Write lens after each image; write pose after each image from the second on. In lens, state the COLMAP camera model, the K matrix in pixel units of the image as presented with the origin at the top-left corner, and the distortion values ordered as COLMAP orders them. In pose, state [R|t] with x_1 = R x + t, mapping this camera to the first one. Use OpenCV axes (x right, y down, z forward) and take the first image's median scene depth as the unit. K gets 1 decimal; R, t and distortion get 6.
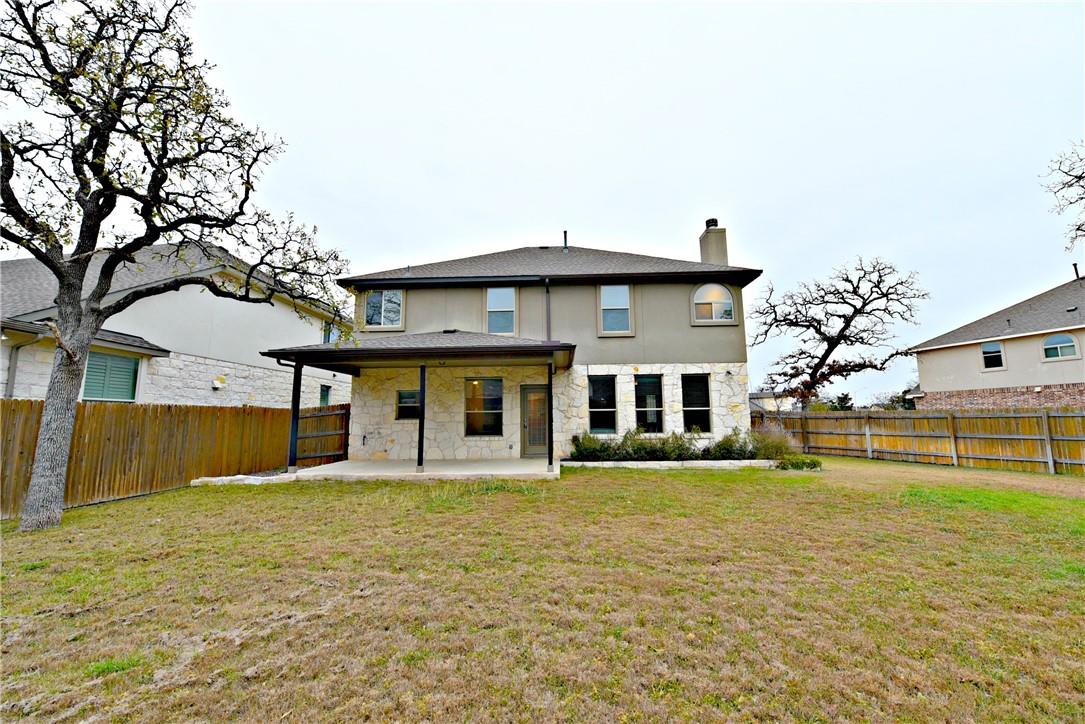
lens RADIAL K [[429.8, 0, 540.1], [0, 429.8, 362.2], [0, 0, 1]] dist [-0.017699, -0.002107]
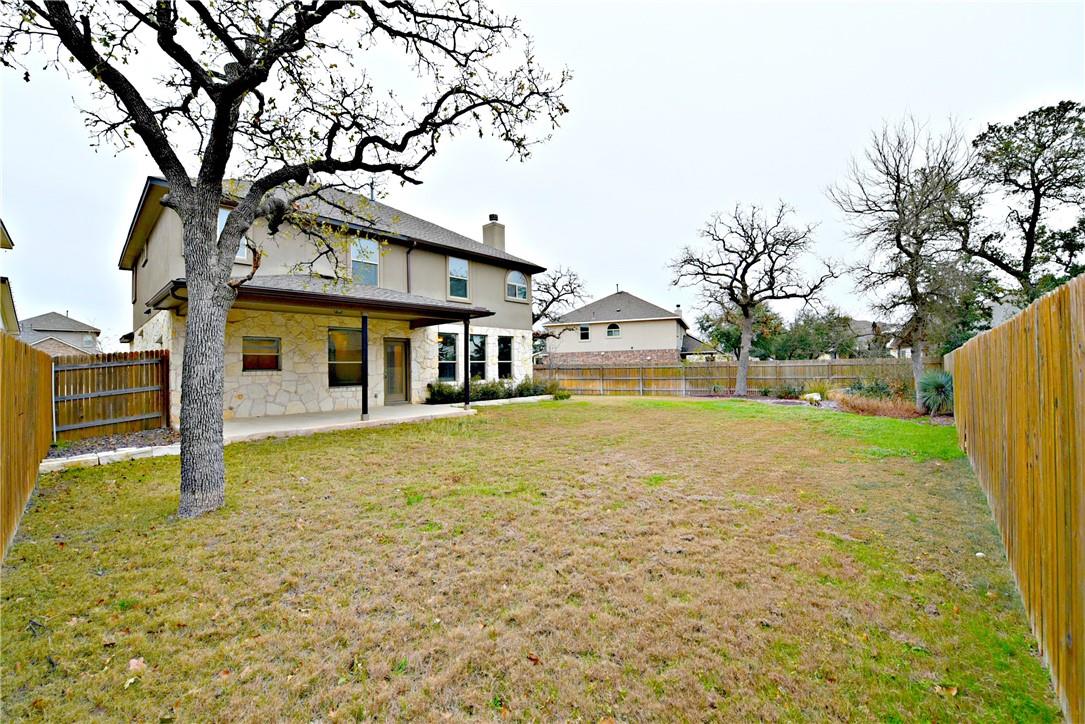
lens RADIAL K [[429.8, 0, 543.9], [0, 429.8, 364.0], [0, 0, 1]] dist [-0.017699, -0.002107]
pose [[0.644674, 0.005335, 0.764439, -0.600467], [-0.090419, 0.993488, 0.069319, 0.008990], [-0.759091, -0.113808, 0.640959, 0.021265]]
